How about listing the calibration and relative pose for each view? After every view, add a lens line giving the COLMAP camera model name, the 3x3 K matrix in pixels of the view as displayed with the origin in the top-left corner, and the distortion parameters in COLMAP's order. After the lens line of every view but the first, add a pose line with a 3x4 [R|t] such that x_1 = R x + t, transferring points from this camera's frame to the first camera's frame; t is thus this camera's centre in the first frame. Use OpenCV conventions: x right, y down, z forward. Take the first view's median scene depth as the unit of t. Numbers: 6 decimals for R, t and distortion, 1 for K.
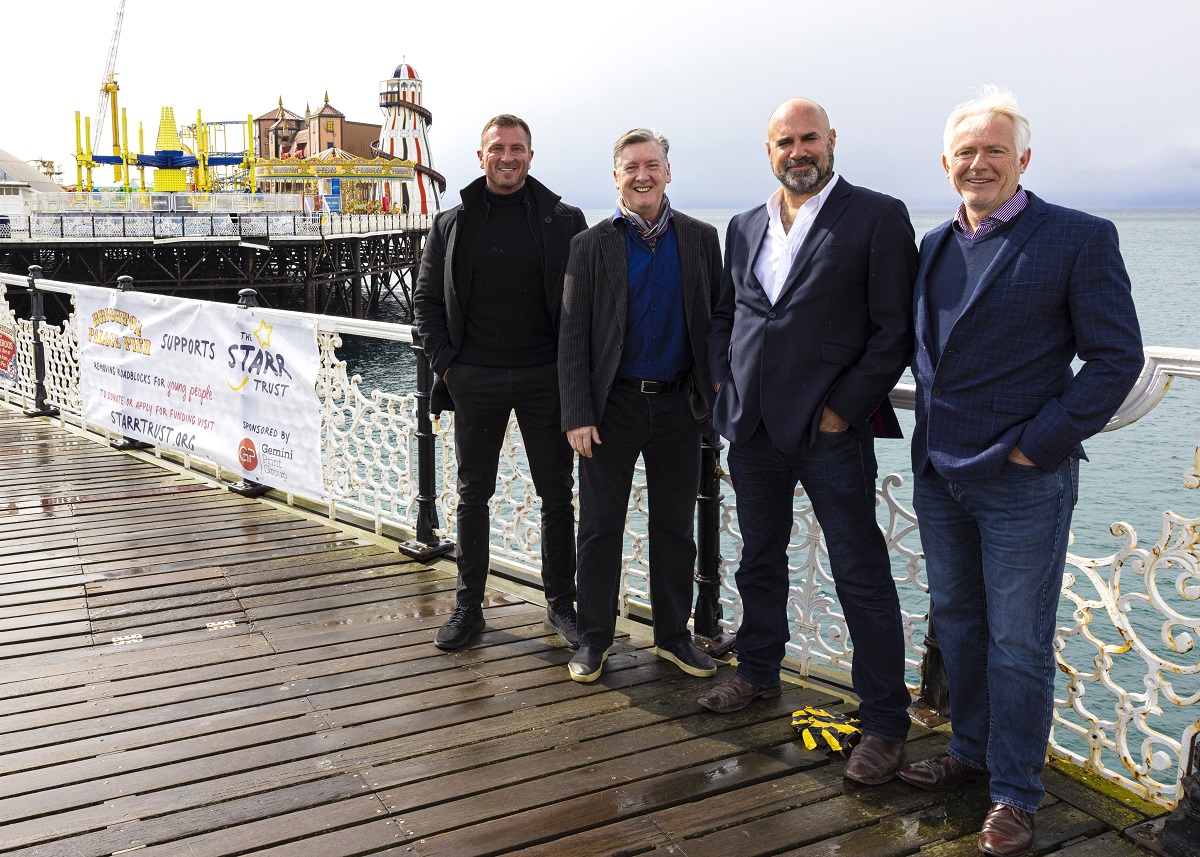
lens RADIAL K [[1638.5, 0, 600.0], [0, 1638.5, 428.5], [0, 0, 1]] dist [0.024529, 0.100793]
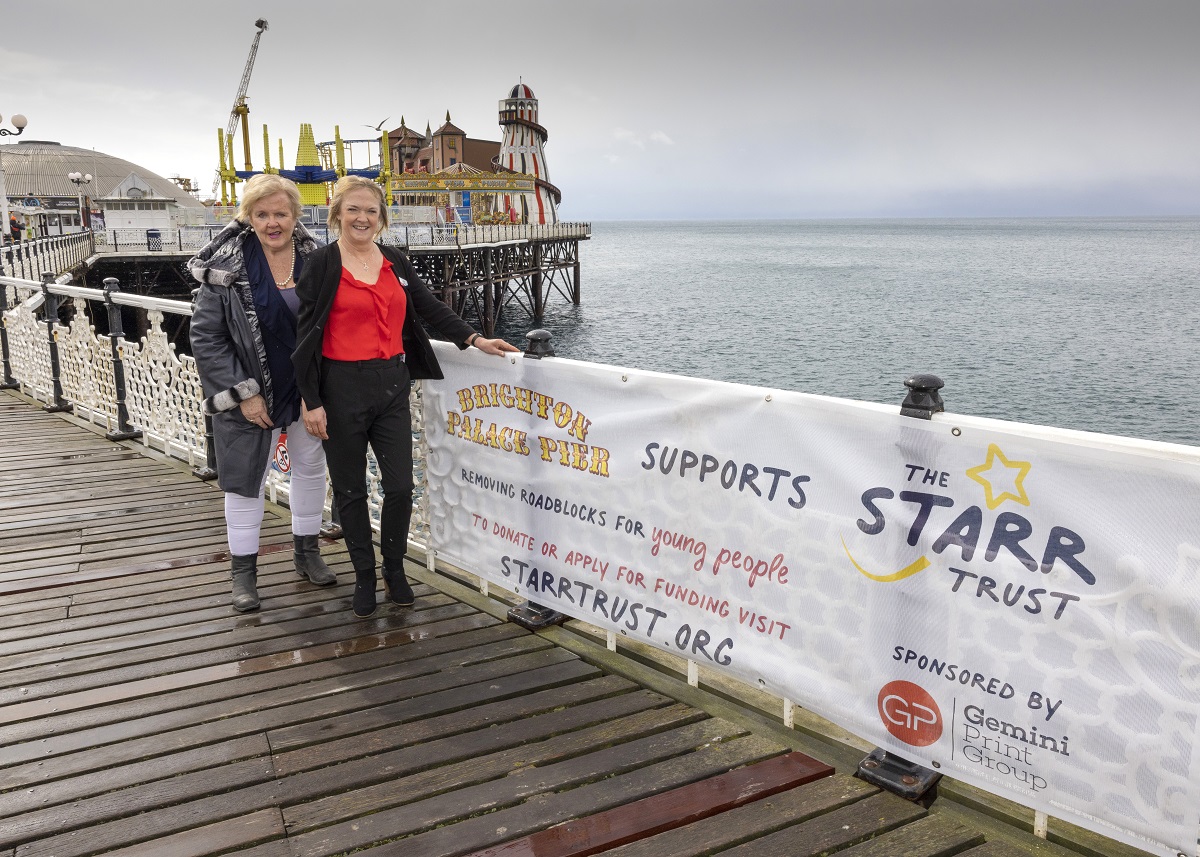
lens RADIAL K [[1138.9, 0, 600.0], [0, 1138.9, 428.5], [0, 0, 1]] dist [0.007916, 0.000995]
pose [[0.998075, -0.018558, 0.059183, -0.119759], [0.015781, 0.998768, 0.047039, -0.031597], [-0.059983, -0.046014, 0.997138, 0.247132]]
